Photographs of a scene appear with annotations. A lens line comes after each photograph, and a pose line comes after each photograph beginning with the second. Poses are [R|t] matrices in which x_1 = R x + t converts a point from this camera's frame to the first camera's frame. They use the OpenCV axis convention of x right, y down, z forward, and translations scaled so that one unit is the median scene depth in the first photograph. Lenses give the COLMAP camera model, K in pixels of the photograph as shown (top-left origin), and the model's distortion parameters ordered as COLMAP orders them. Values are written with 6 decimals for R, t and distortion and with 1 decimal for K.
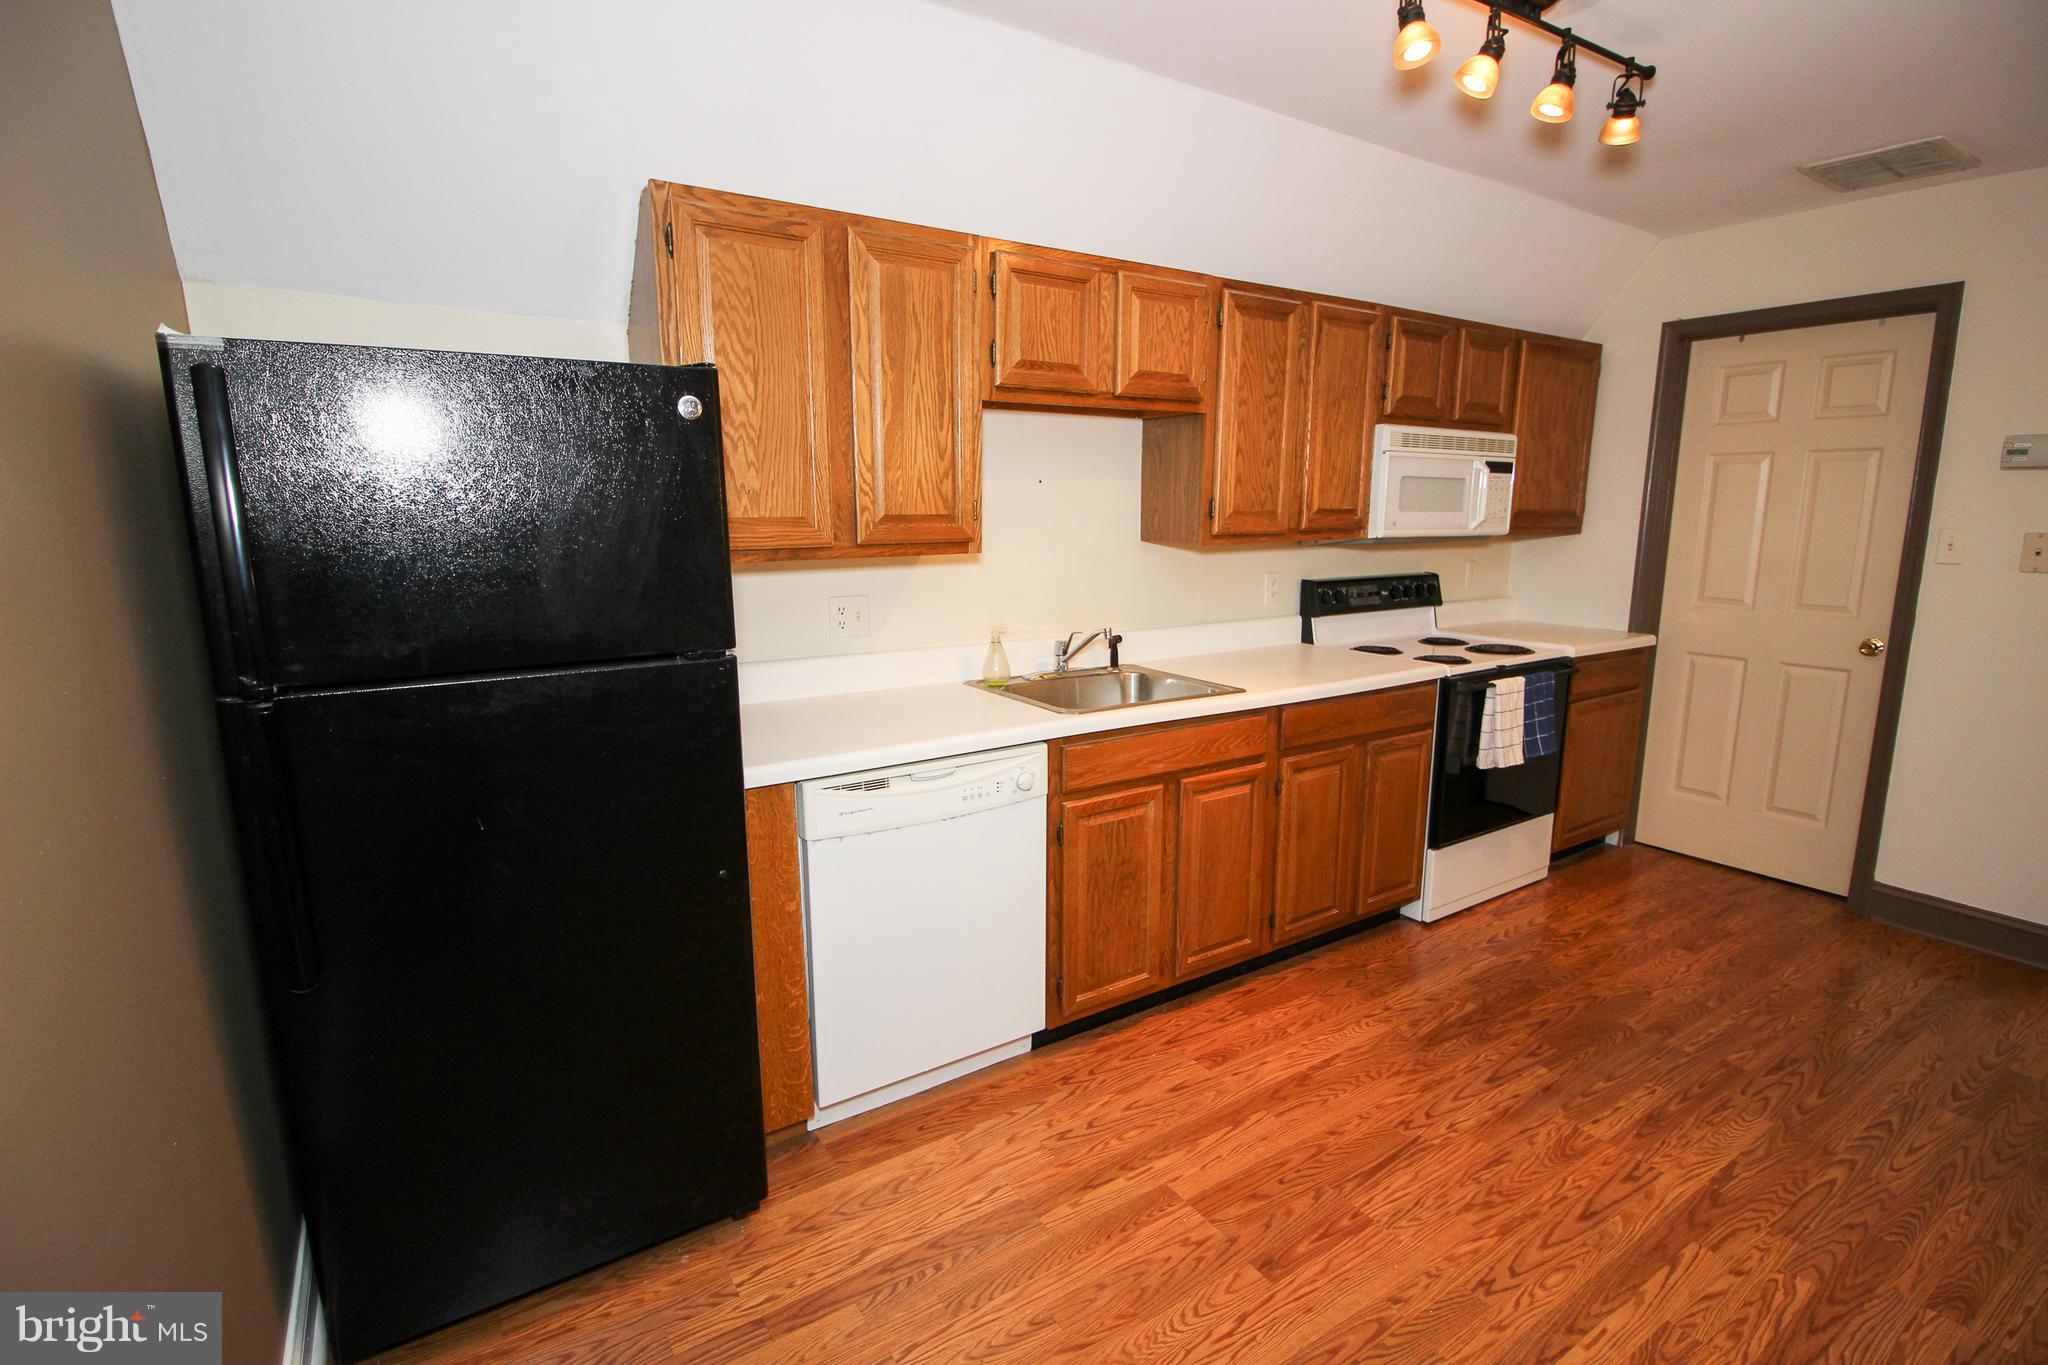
lens RADIAL K [[963.5, 0, 1044.8], [0, 963.5, 687.6], [0, 0, 1]] dist [0.002239, -0.013488]
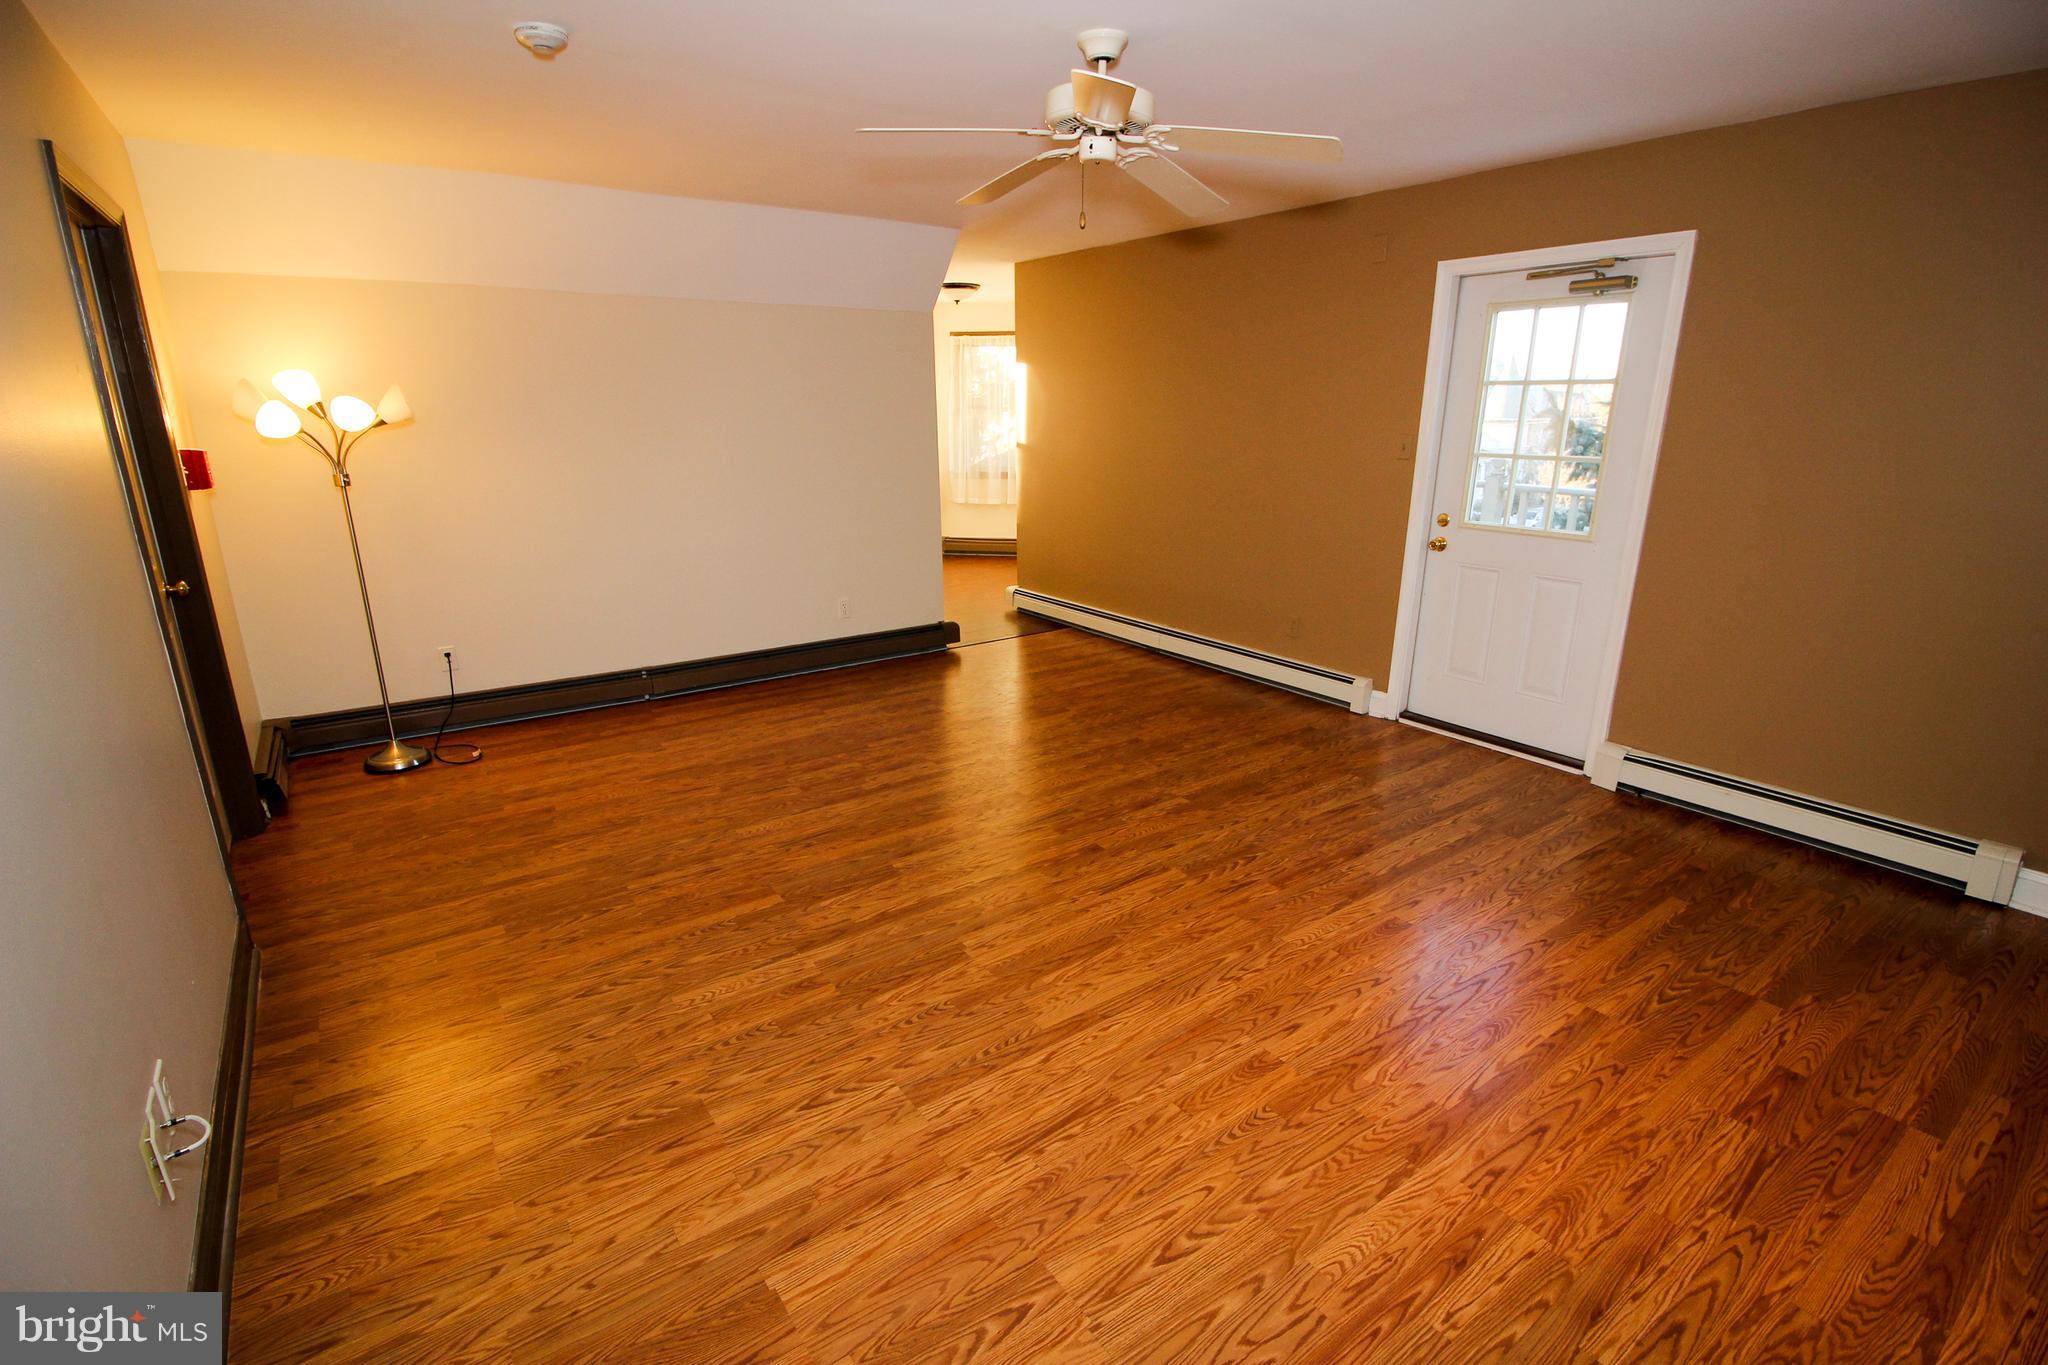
lens RADIAL K [[949.8, 0, 1044.9], [0, 949.8, 689.3], [0, 0, 1]] dist [-0.001371, -0.012342]
pose [[-0.999083, 0.010060, -0.041622, 0.877148], [-0.010207, 0.888051, 0.459632, -0.274475], [0.041587, 0.459635, -0.887134, 1.280602]]
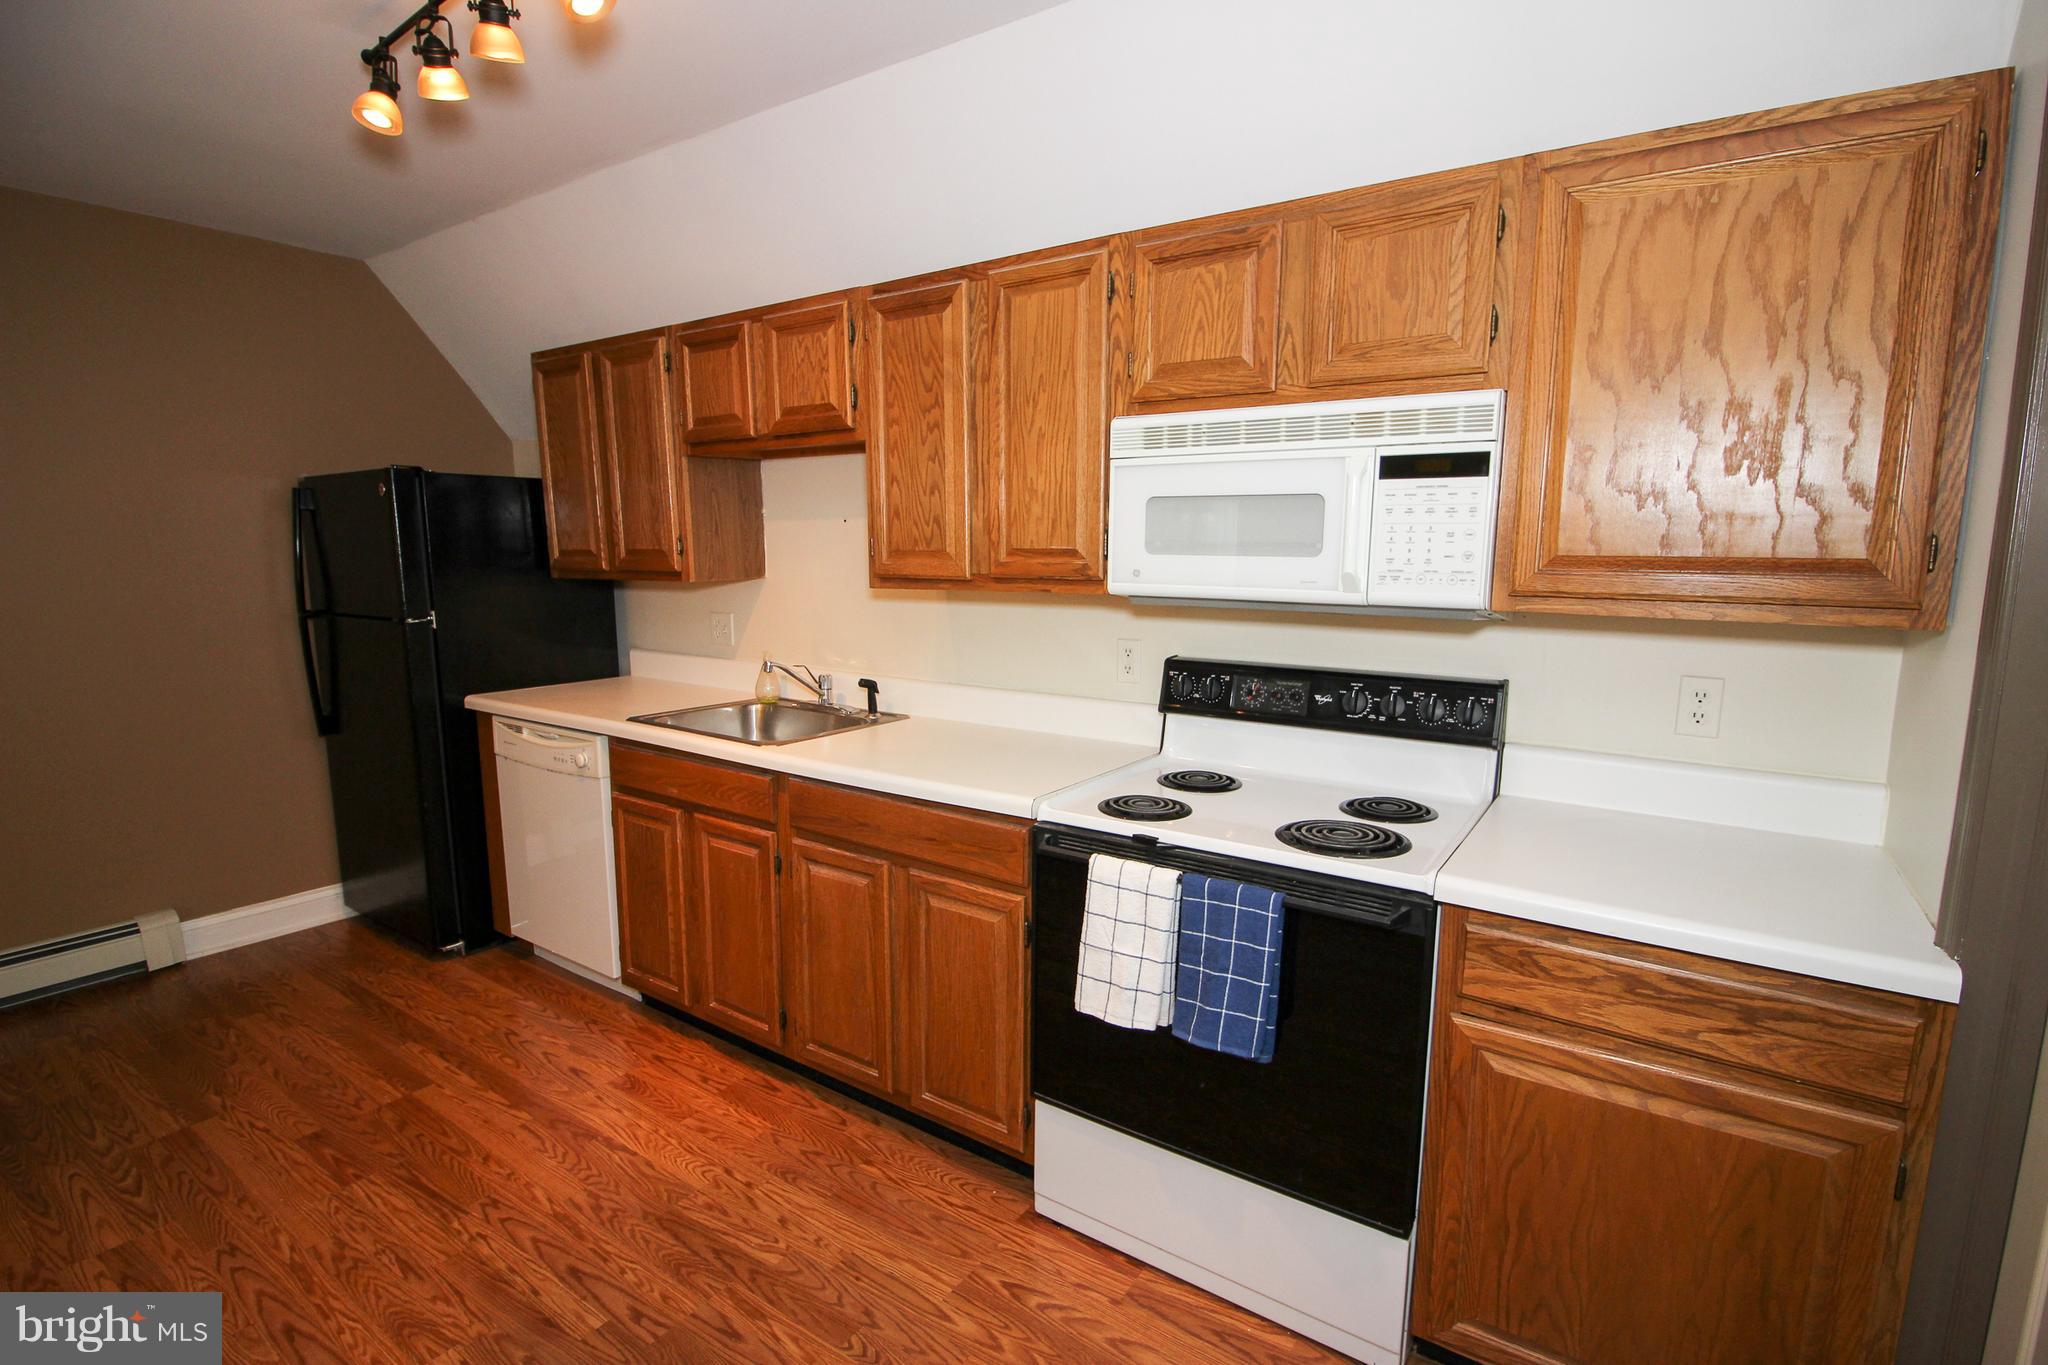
lens RADIAL K [[963.5, 0, 1044.8], [0, 963.5, 687.6], [0, 0, 1]] dist [0.002239, -0.013488]
pose [[0.381476, 0.134354, -0.914563, 1.182941], [-0.179327, 0.981341, 0.069365, -0.167949], [0.906818, 0.137544, 0.398451, 0.913535]]
